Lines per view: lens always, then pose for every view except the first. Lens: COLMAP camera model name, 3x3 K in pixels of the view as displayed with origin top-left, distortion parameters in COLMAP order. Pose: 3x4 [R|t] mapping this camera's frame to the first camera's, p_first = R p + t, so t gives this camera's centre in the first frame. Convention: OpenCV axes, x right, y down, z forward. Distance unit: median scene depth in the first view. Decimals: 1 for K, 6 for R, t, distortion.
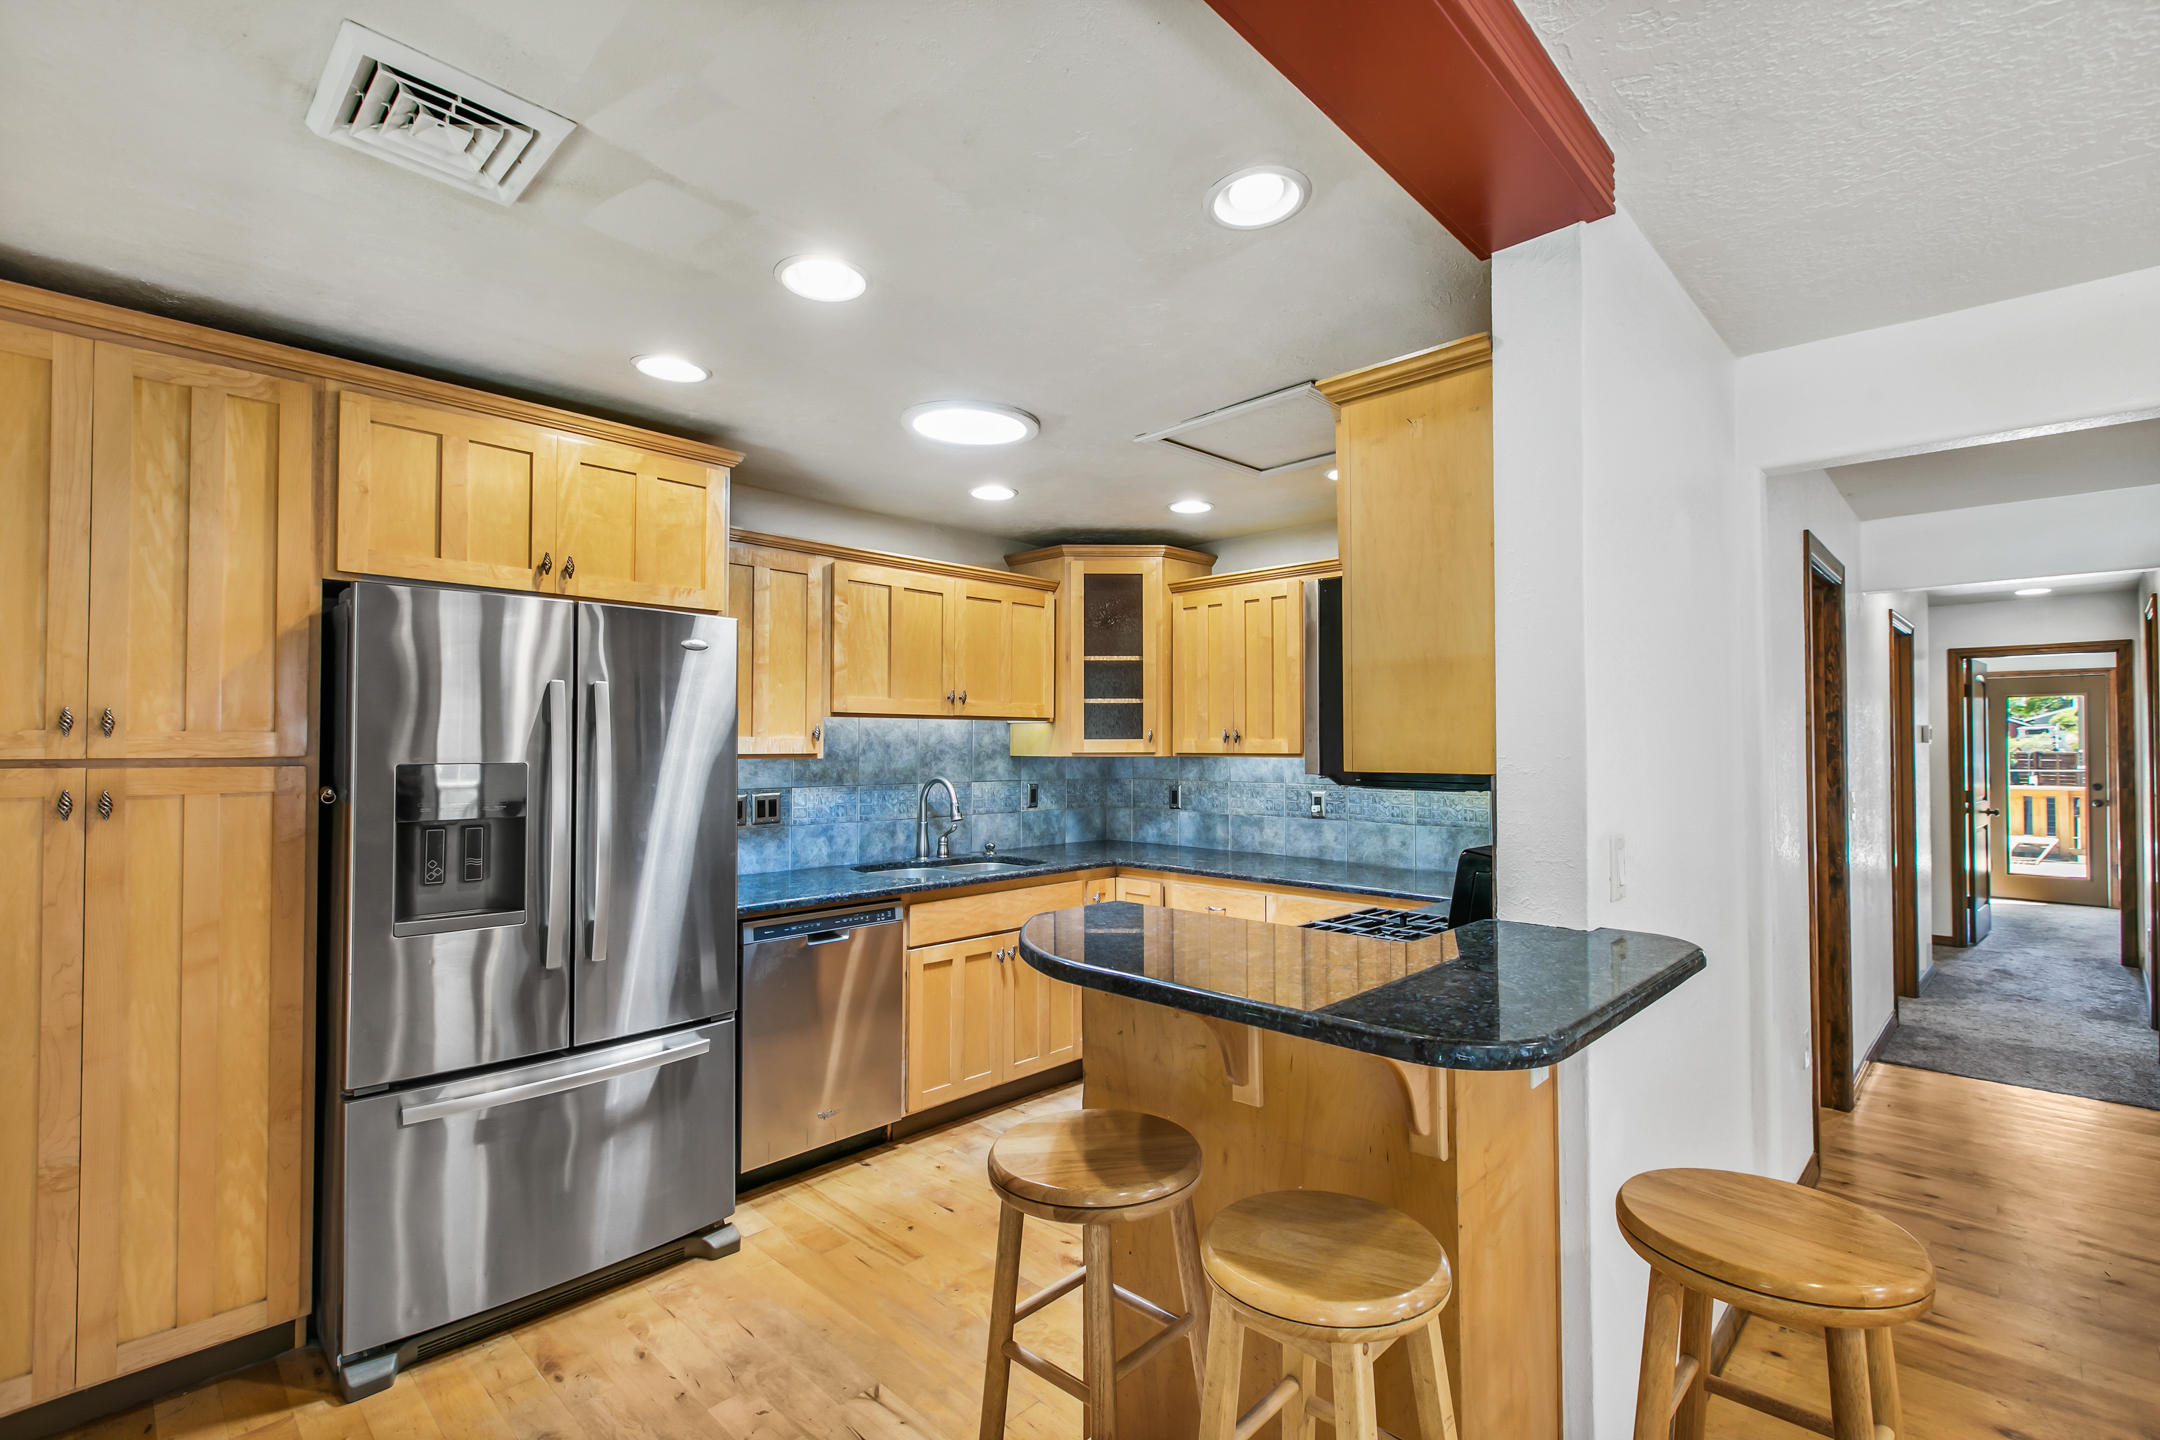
lens RADIAL K [[980.4, 0, 1064.2], [0, 980.4, 734.5], [0, 0, 1]] dist [0.003574, -0.000643]
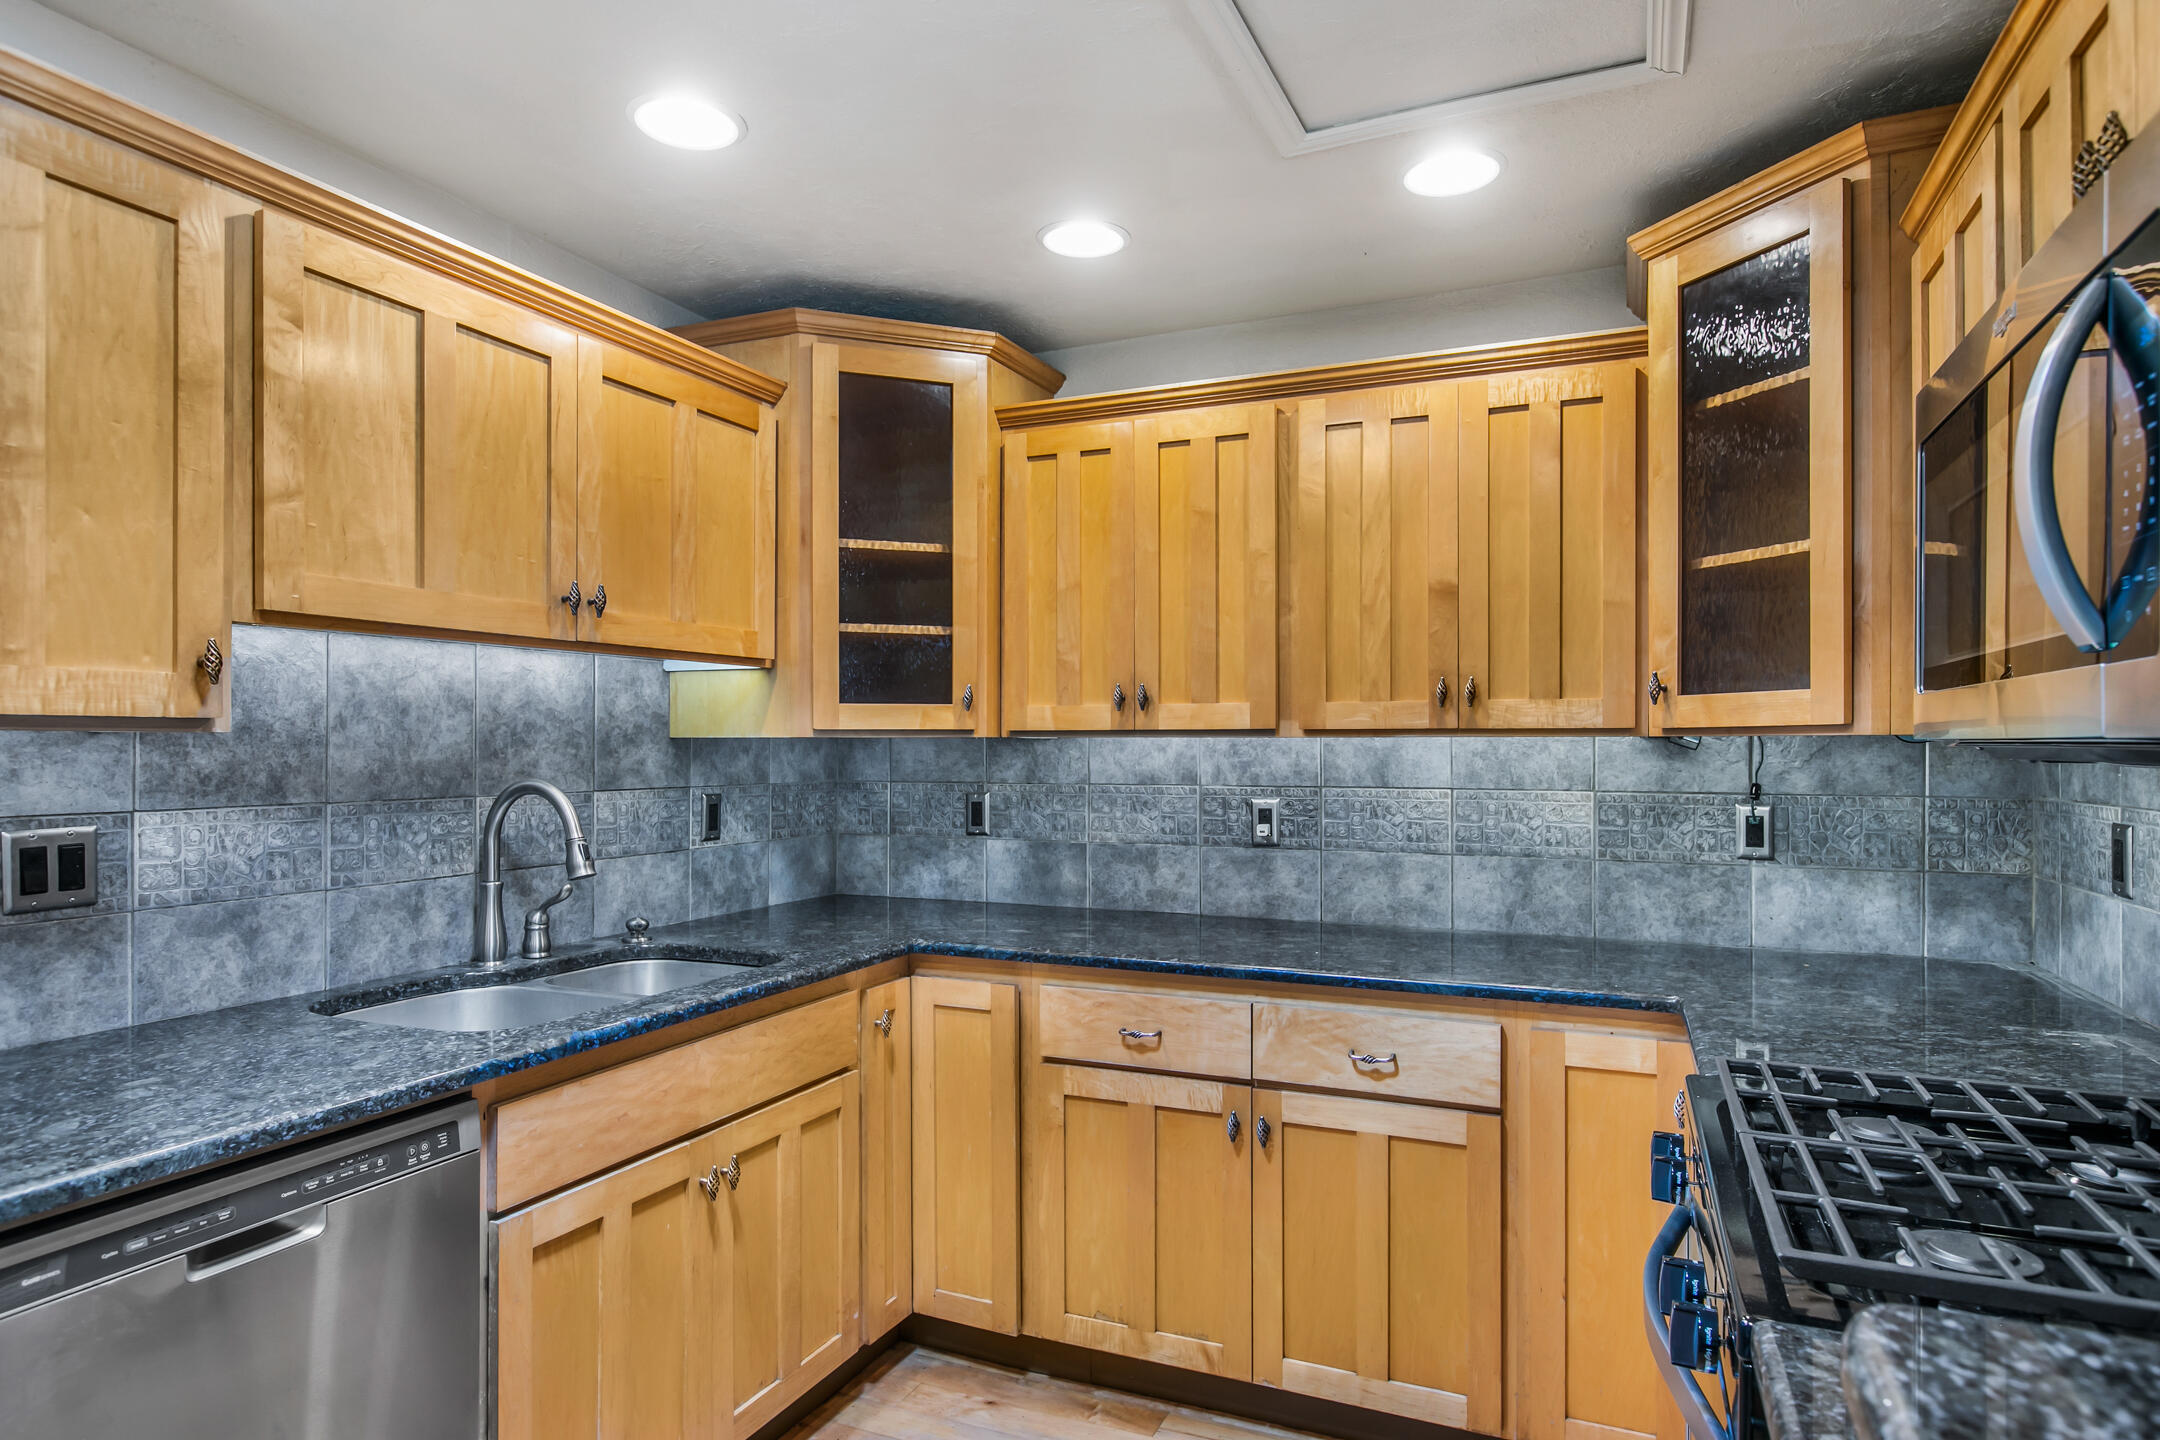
lens RADIAL K [[1240.4, 0, 1076.6], [0, 1240.4, 749.9], [0, 0, 1]] dist [0.002314, -0.001819]
pose [[0.932758, -0.002641, 0.360492, -0.101144], [-0.002976, 0.999883, 0.015024, 0.019997], [-0.360490, -0.015087, 0.932641, 0.386188]]
